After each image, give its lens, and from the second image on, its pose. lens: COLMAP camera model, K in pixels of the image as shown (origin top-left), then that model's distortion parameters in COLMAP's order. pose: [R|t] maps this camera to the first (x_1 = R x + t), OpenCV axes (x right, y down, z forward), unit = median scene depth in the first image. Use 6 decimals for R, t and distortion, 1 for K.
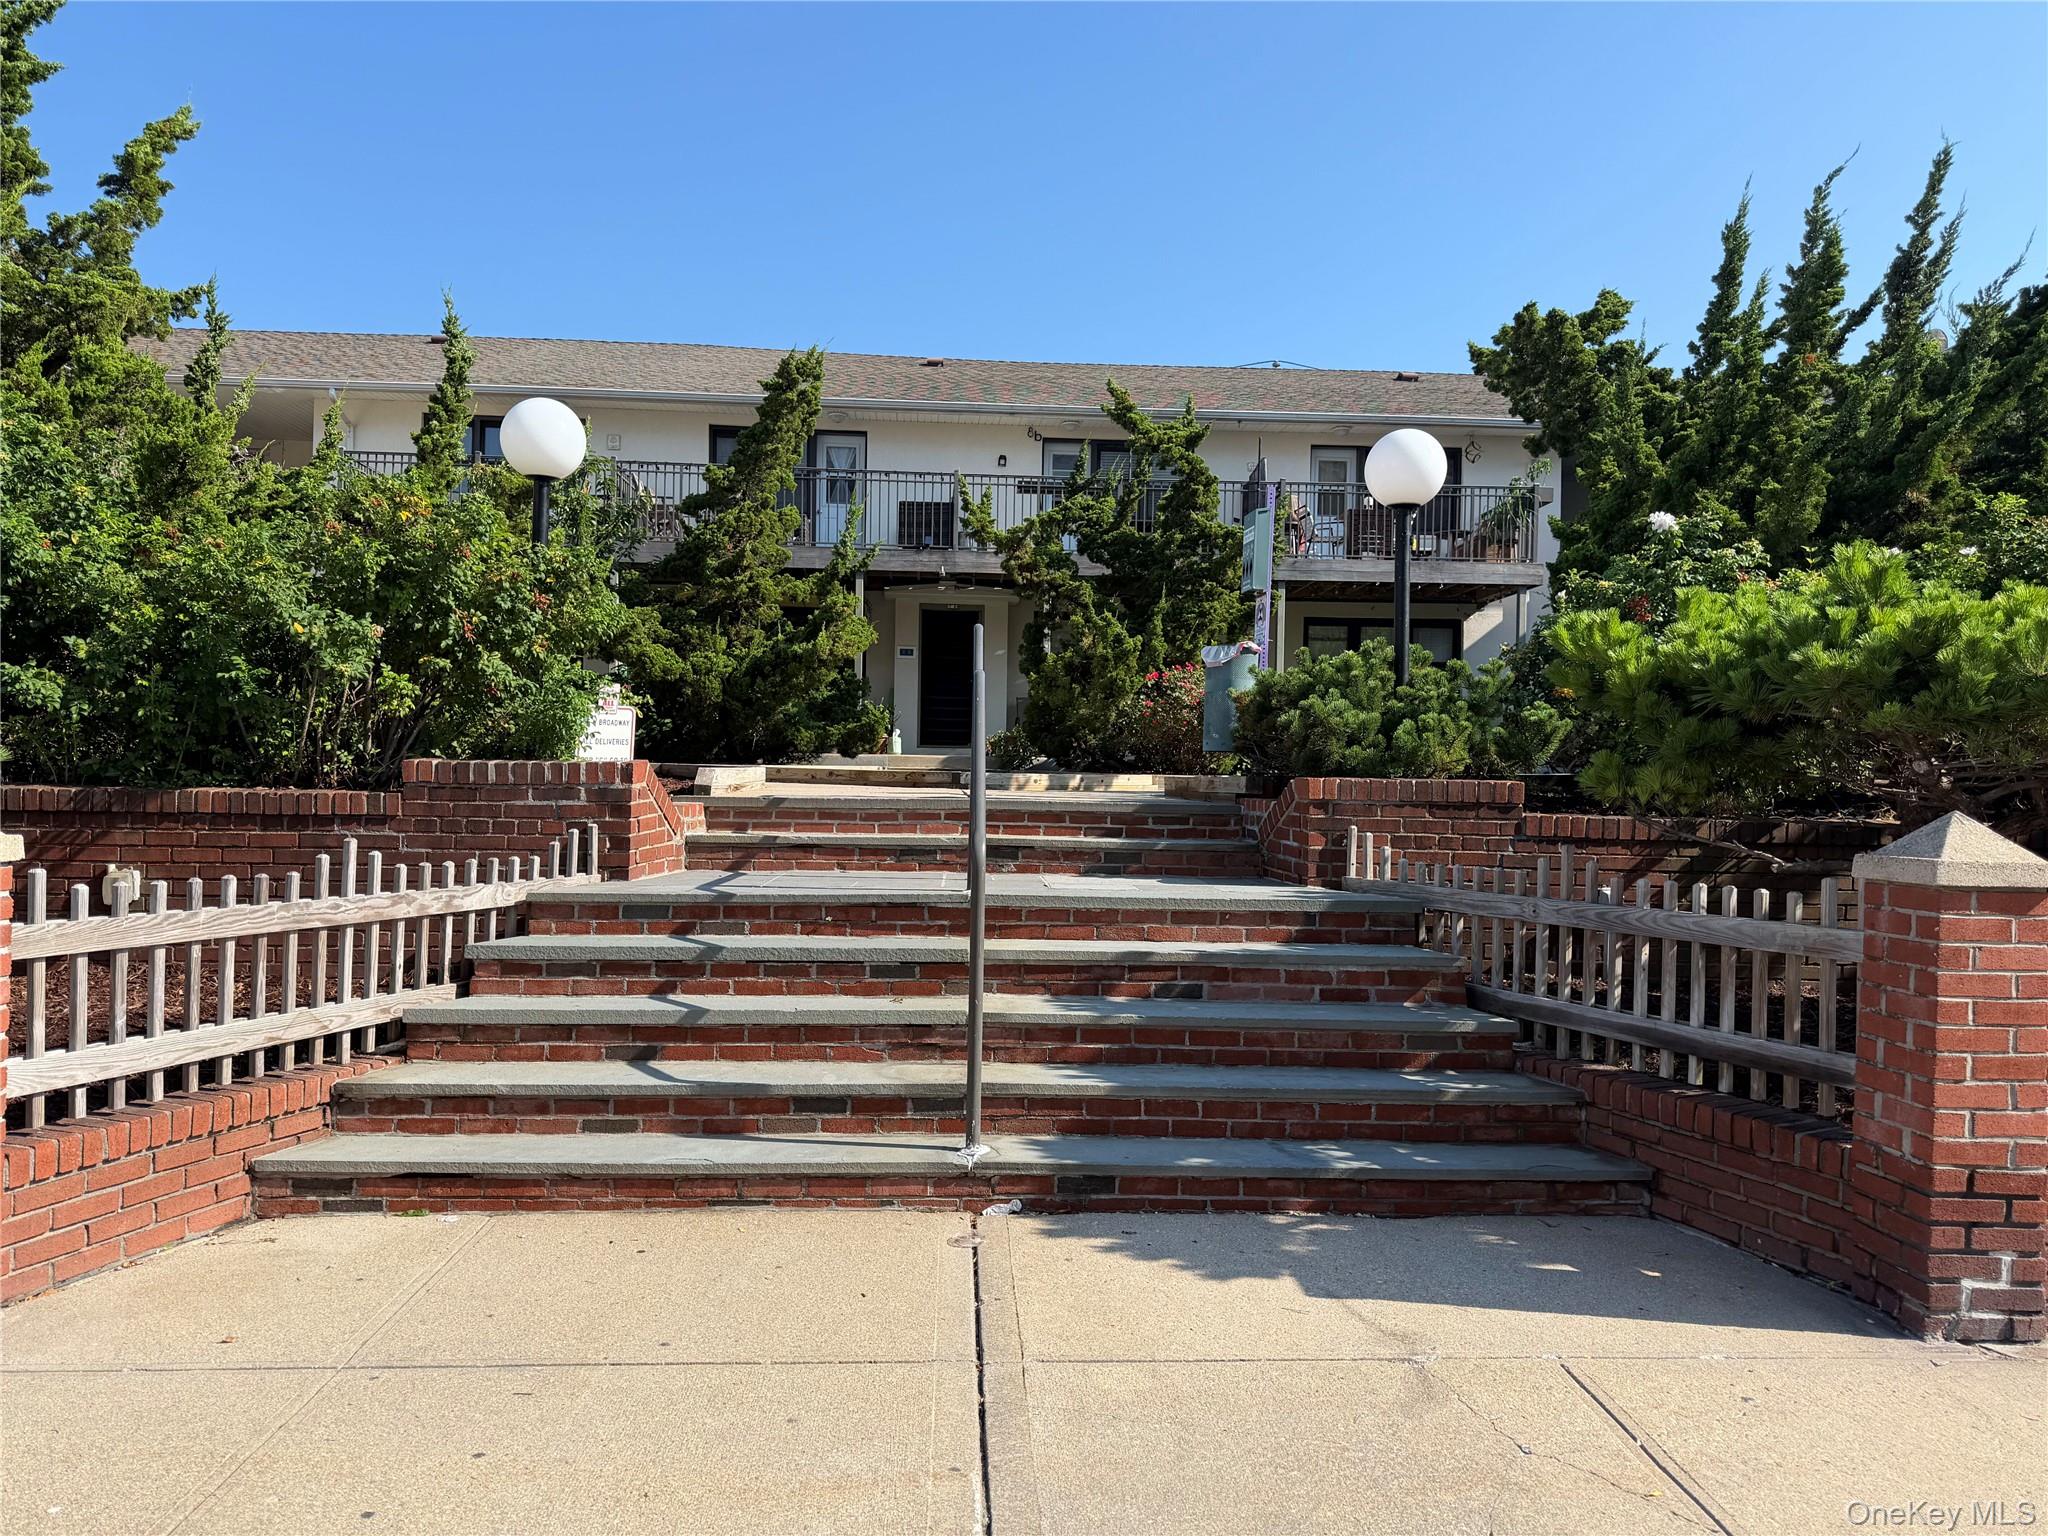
lens RADIAL K [[1451.6, 0, 1022.3], [0, 1451.6, 776.6], [0, 0, 1]] dist [0.009379, -0.013873]
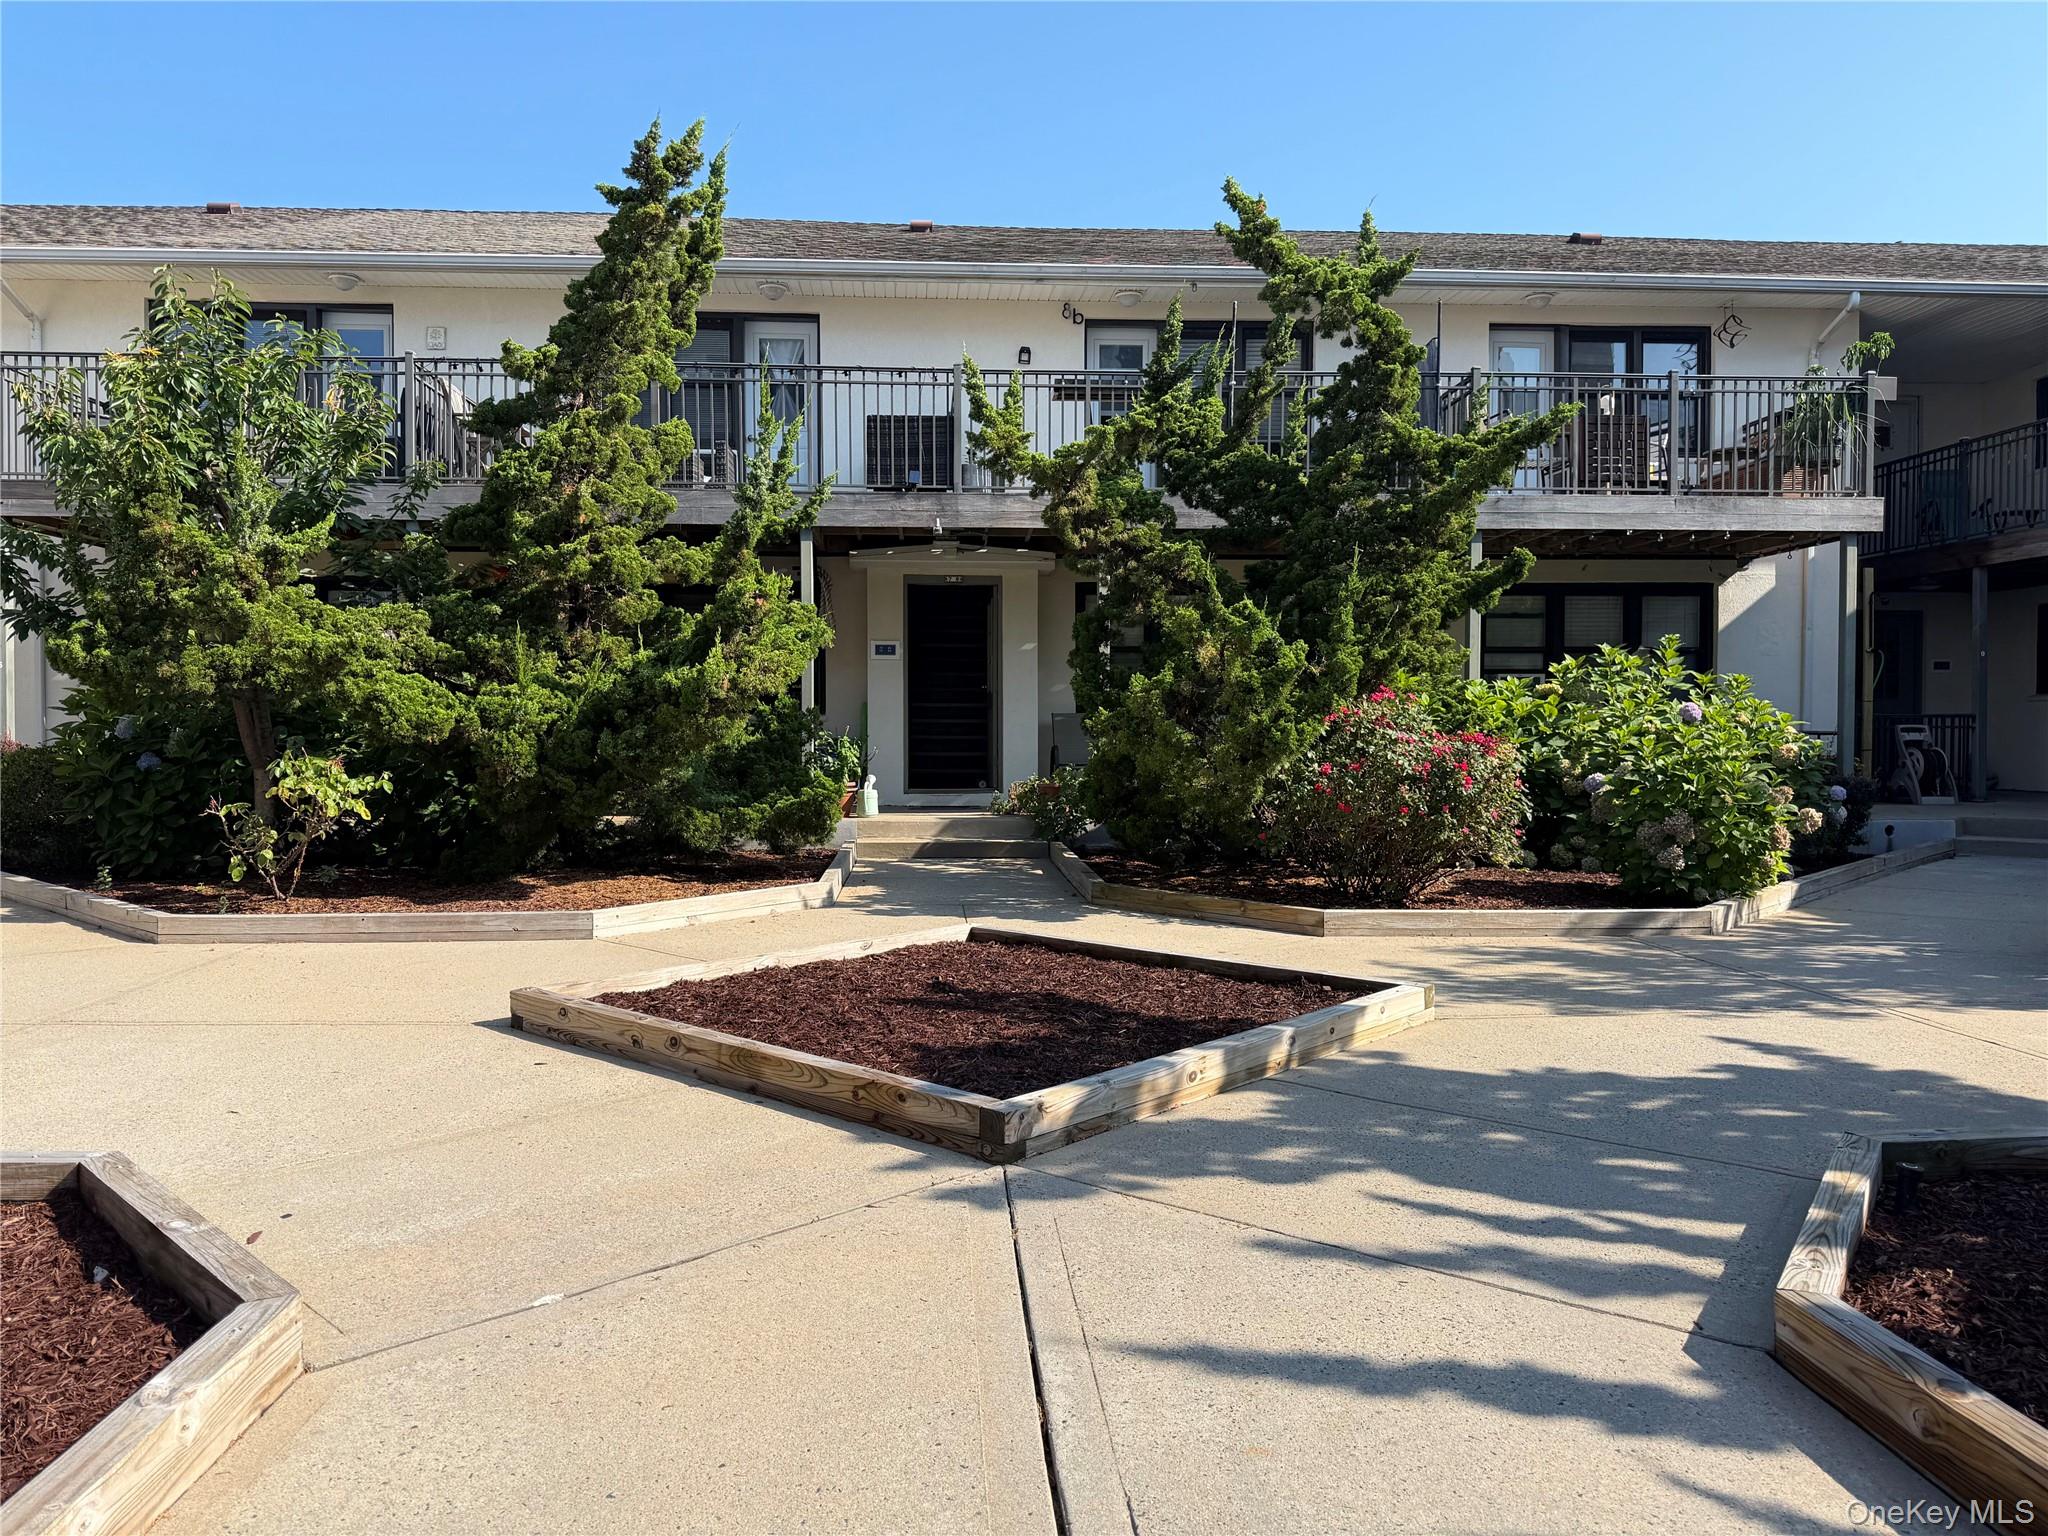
lens RADIAL K [[1451.6, 0, 1017.9], [0, 1451.6, 776.2], [0, 0, 1]] dist [0.009379, -0.013873]
pose [[0.999842, -0.017703, -0.001848, -0.024317], [0.017757, 0.999233, 0.034910, -0.063045], [0.001228, -0.034938, 0.999389, 0.425511]]
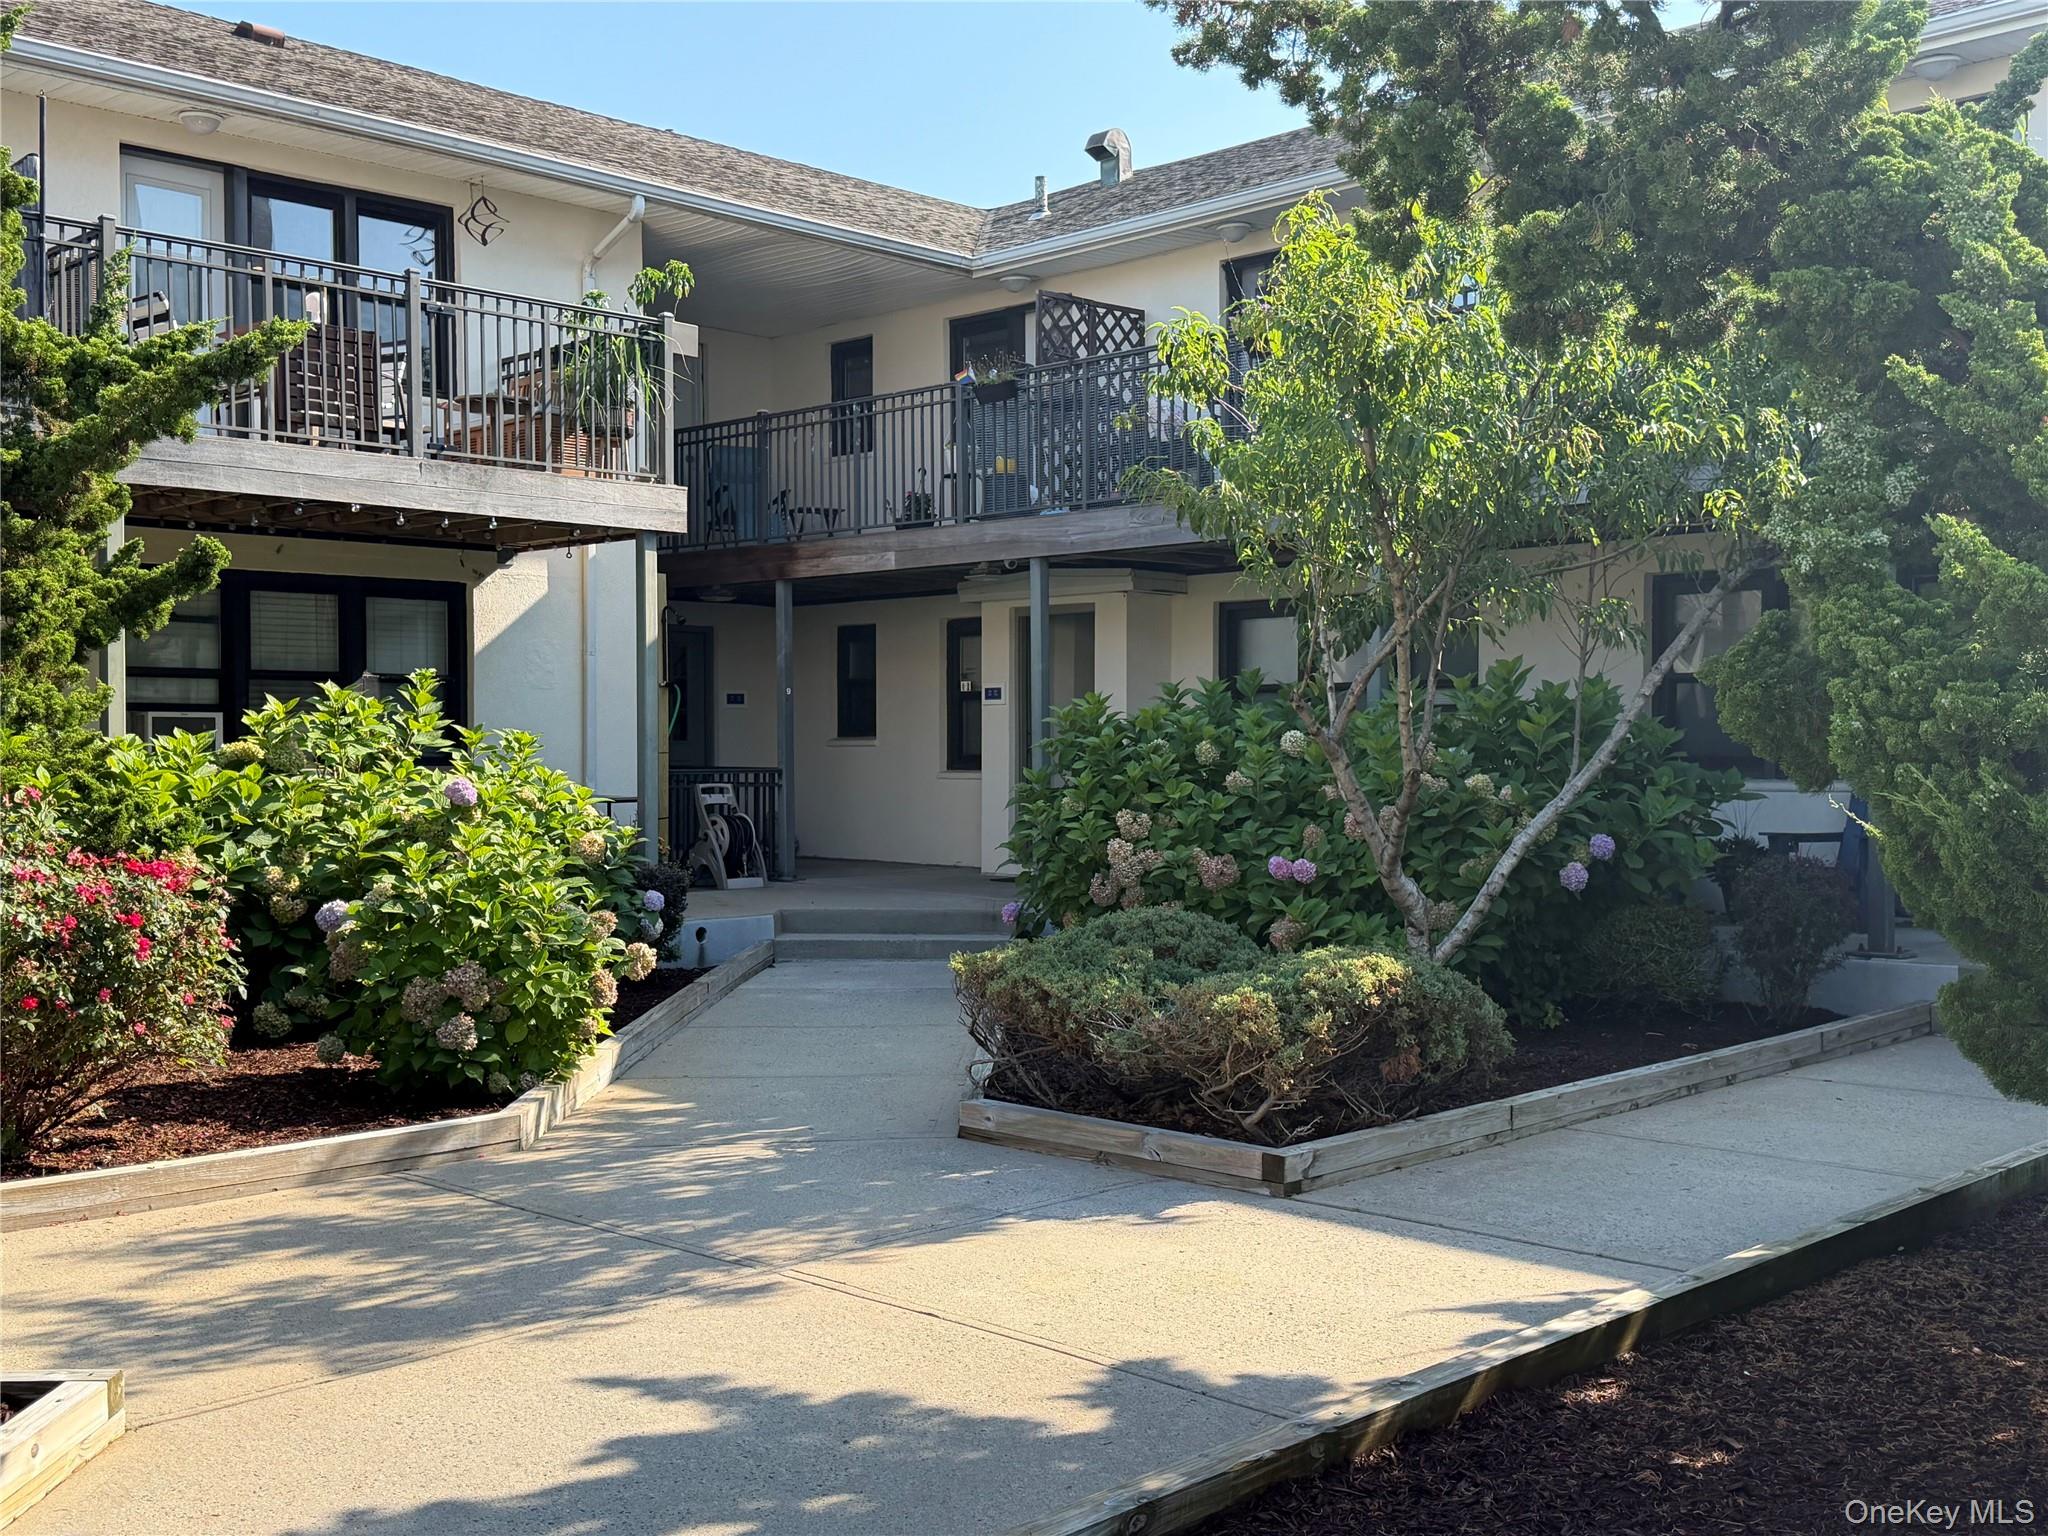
lens RADIAL K [[2155.8, 0, 1028.9], [0, 2155.8, 790.8], [0, 0, 1]] dist [0.047430, 0.000000]
pose [[0.752457, -0.029190, 0.657994, -0.023701], [0.009254, 0.999387, 0.033753, -0.083123], [-0.658577, -0.019309, 0.752266, 0.472364]]
